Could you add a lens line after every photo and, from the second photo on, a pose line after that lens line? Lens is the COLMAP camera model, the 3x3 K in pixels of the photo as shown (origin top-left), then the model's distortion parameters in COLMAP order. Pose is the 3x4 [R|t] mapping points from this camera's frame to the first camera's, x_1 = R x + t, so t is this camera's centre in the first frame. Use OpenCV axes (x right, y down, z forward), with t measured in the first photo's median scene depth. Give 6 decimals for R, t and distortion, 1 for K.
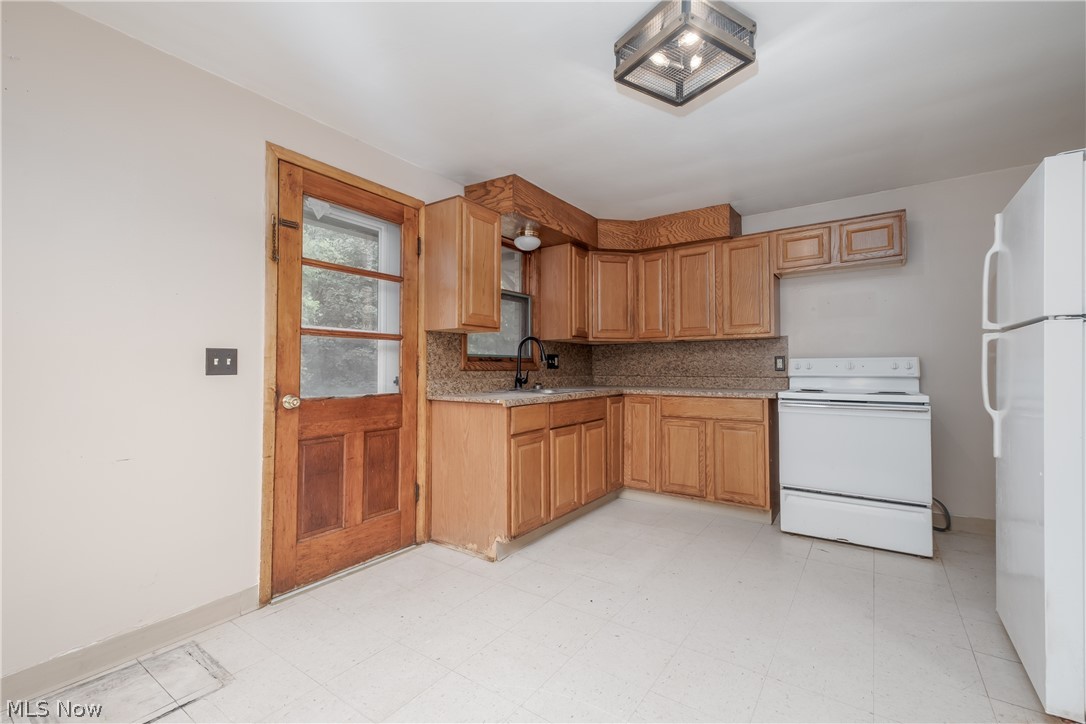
lens RADIAL K [[458.1, 0, 543.9], [0, 458.1, 355.5], [0, 0, 1]] dist [0.000667, -0.000094]
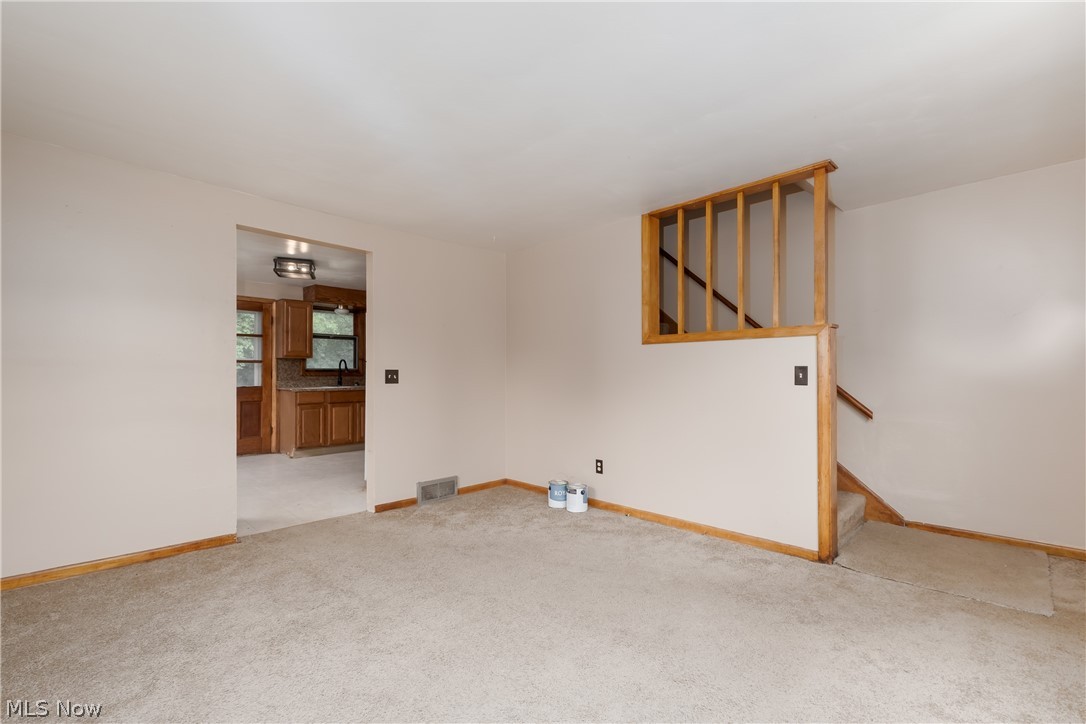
lens RADIAL K [[457.8, 0, 544.5], [0, 457.8, 373.1], [0, 0, 1]] dist [0.001186, 0.000135]
pose [[0.988368, 0.003876, -0.152029, 1.354432], [0.000796, 0.999530, 0.030661, -0.048622], [0.152076, -0.030425, 0.987900, -0.981537]]
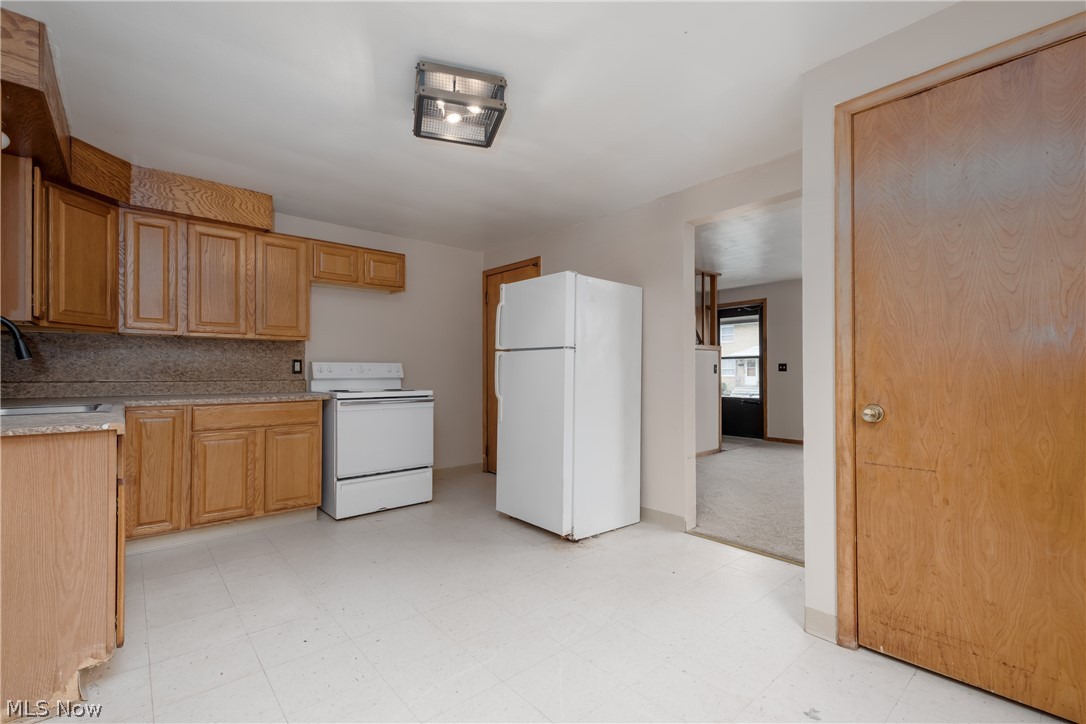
lens RADIAL K [[477.1, 0, 543.0], [0, 477.1, 362.0], [0, 0, 1]] dist [0.000717, -0.000090]
pose [[0.234568, 0.020992, 0.971873, -0.501537], [-0.028905, 0.999475, -0.014611, 0.008511], [-0.971670, -0.024664, 0.235051, 0.271772]]
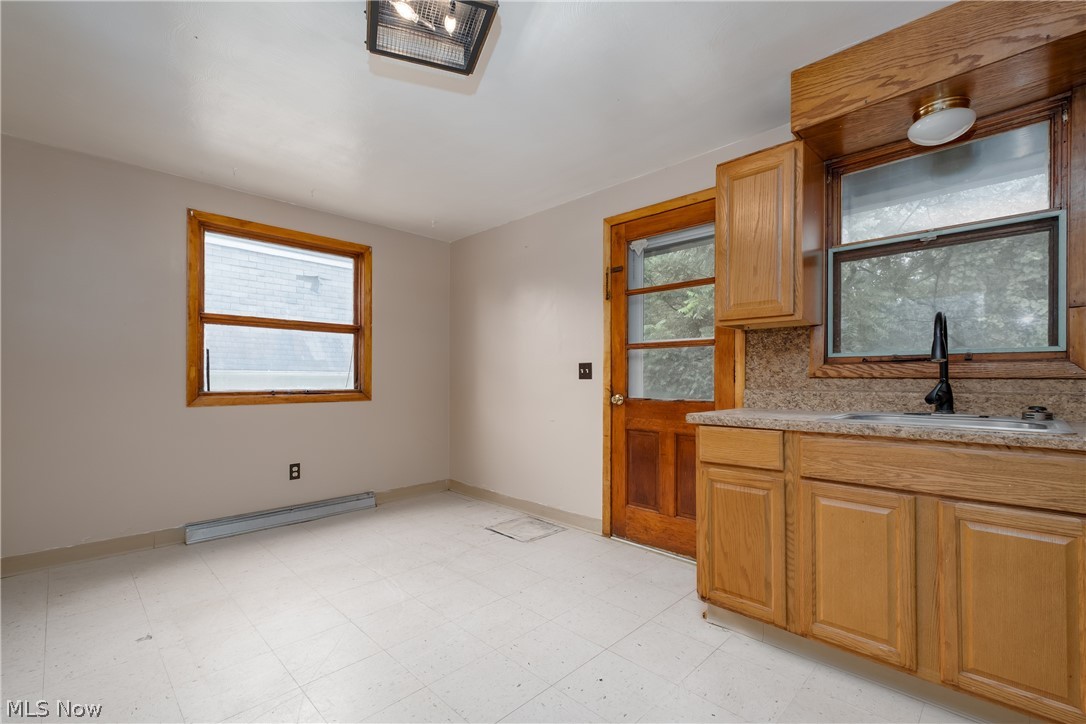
lens RADIAL K [[457.8, 0, 544.5], [0, 457.8, 373.1], [0, 0, 1]] dist [0.001186, 0.000135]
pose [[-0.152835, -0.006045, -0.988233, 0.641770], [0.026853, 0.999587, -0.010267, 0.023751], [0.987887, -0.028106, -0.152610, 0.768213]]
